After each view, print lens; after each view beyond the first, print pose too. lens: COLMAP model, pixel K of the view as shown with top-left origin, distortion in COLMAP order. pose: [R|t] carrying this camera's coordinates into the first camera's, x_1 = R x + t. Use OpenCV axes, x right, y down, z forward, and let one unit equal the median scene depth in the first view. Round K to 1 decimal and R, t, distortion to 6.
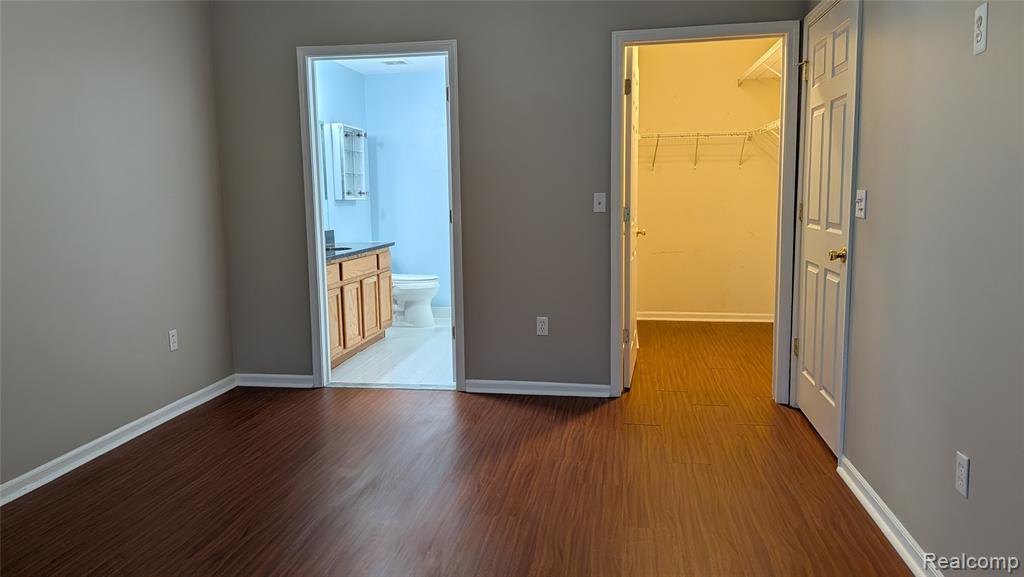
lens RADIAL K [[669.0, 0, 507.6], [0, 669.0, 268.5], [0, 0, 1]] dist [0.080397, -0.099841]
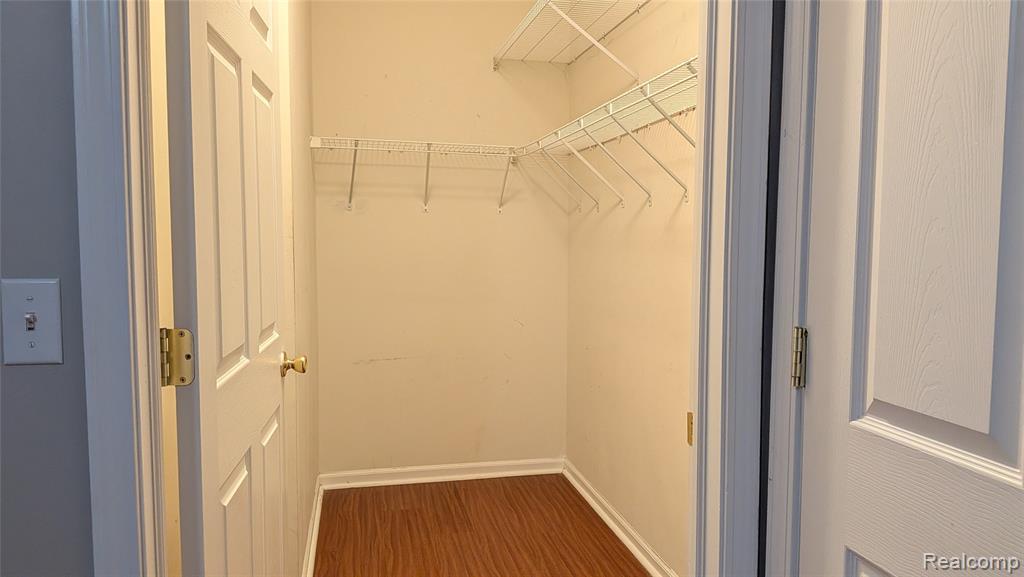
lens RADIAL K [[725.0, 0, 517.9], [0, 725.0, 294.2], [0, 0, 1]] dist [0.085514, -0.141701]
pose [[0.921814, -0.010836, 0.387481, 0.117722], [0.026143, 0.999071, -0.034254, -0.057449], [-0.386750, 0.041705, 0.921241, 0.429482]]
